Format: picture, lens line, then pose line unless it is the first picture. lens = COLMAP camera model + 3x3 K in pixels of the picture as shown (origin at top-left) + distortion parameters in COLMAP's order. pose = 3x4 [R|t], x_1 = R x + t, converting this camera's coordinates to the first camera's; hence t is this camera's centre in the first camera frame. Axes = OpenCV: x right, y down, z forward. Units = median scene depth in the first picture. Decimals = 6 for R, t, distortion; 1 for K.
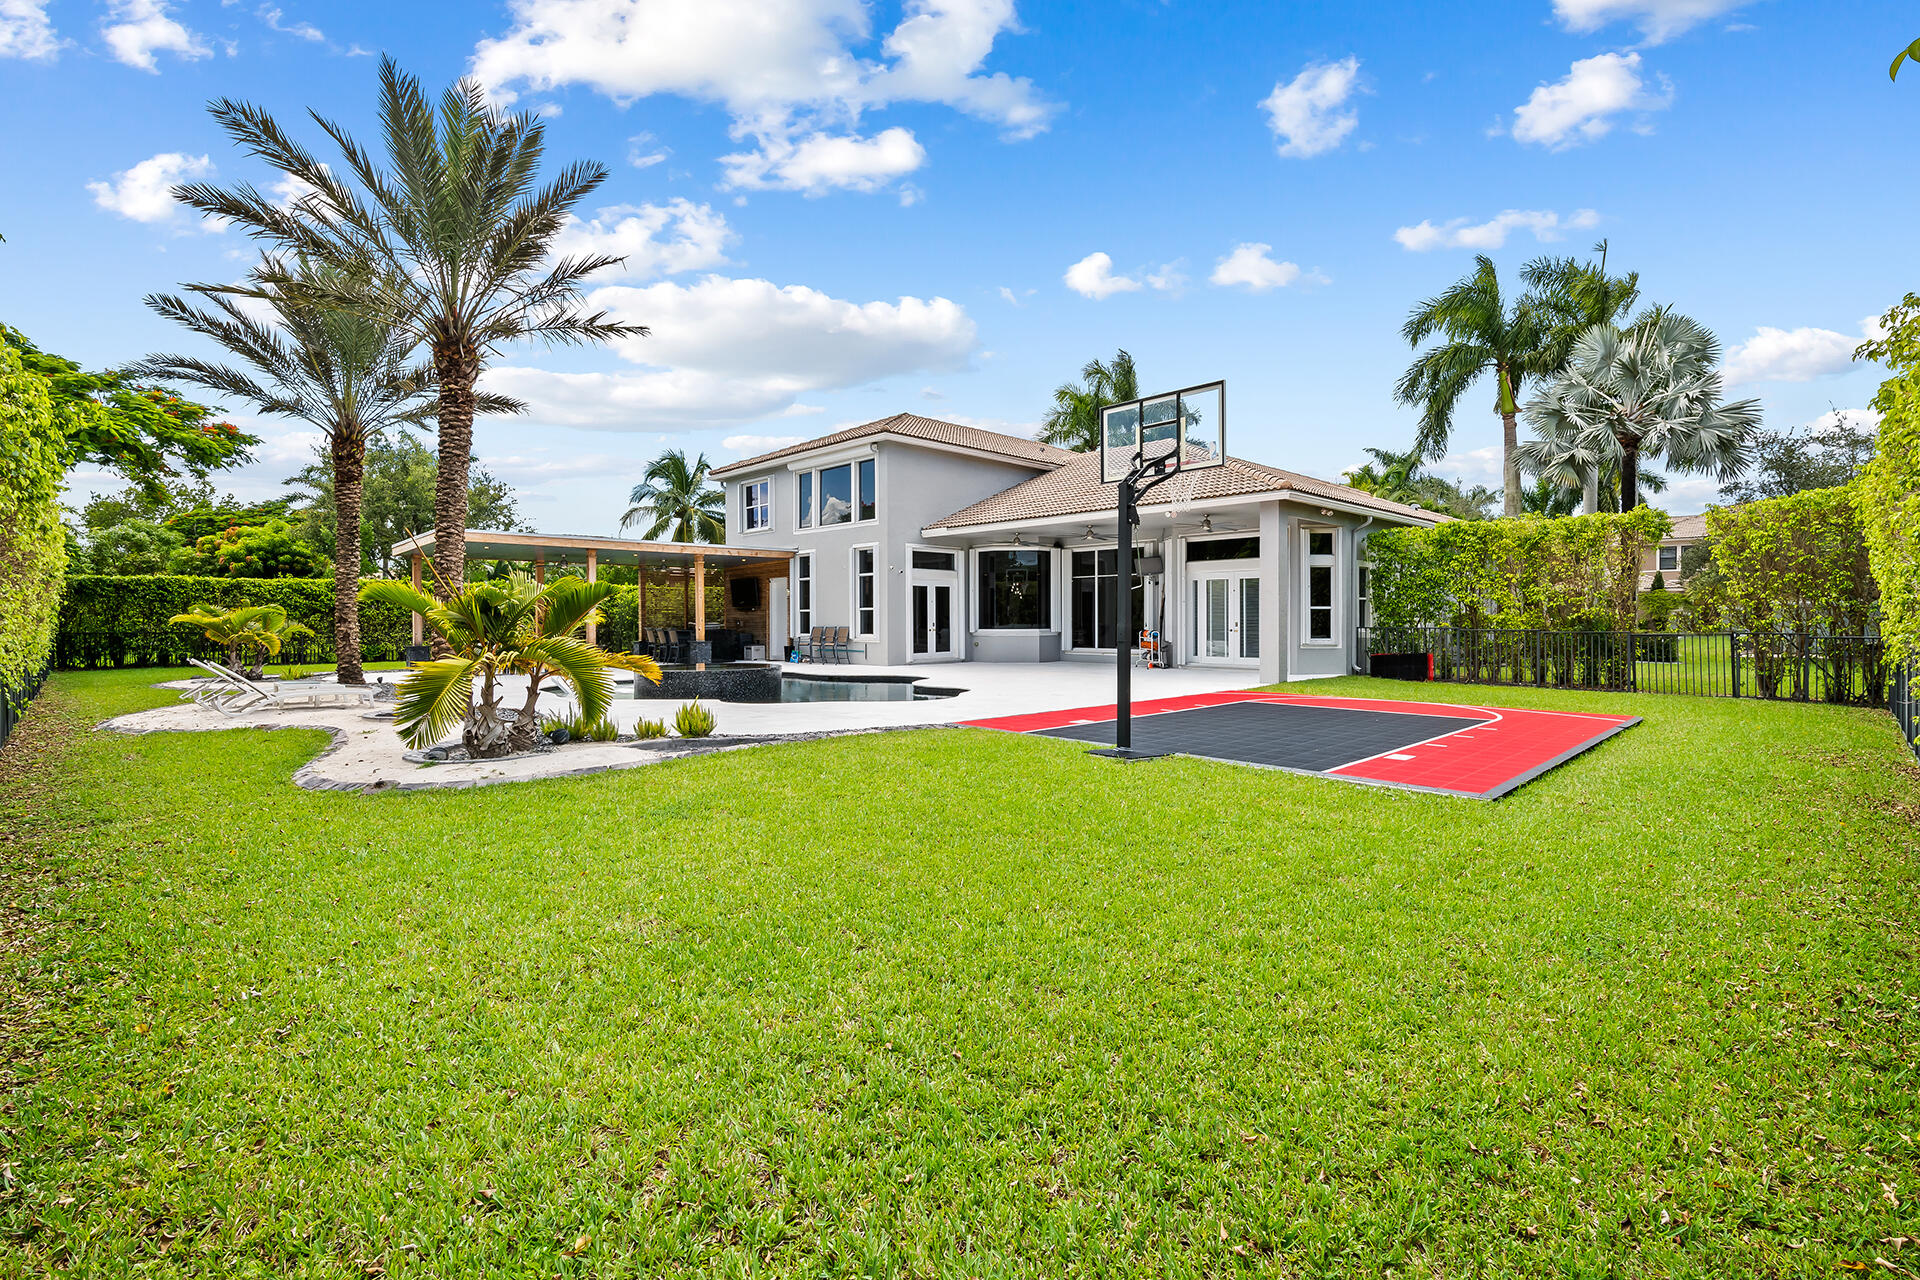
lens RADIAL K [[872.5, 0, 960.5], [0, 872.5, 635.0], [0, 0, 1]] dist [0.018918, 0.000133]
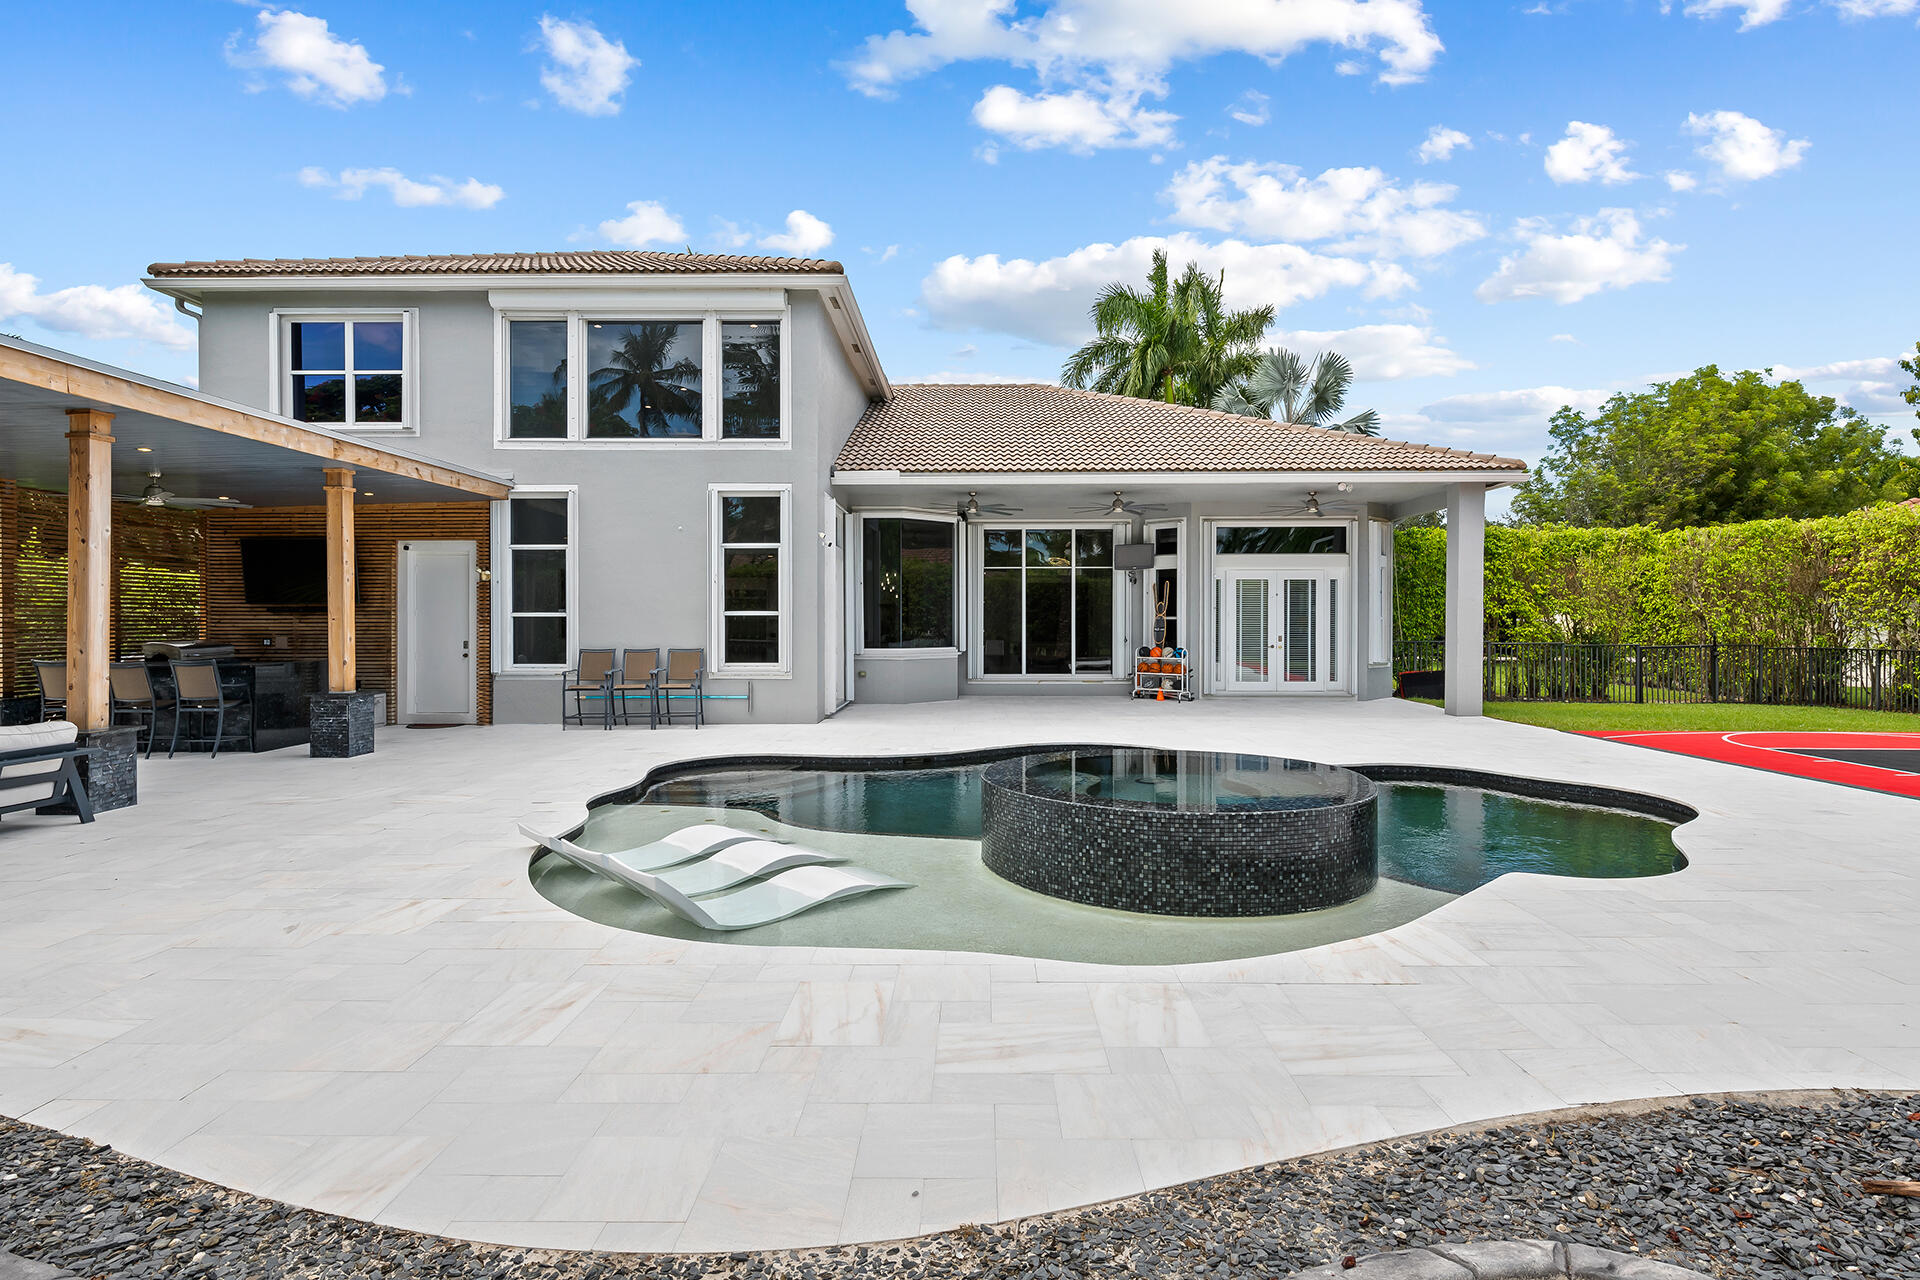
lens RADIAL K [[944.2, 0, 961.3], [0, 944.2, 623.3], [0, 0, 1]] dist [0.005867, -0.000647]
pose [[0.710944, -0.000883, 0.703248, -0.385614], [0.009009, 0.999929, -0.007851, -0.017940], [-0.703191, 0.011917, 0.710901, 0.499302]]
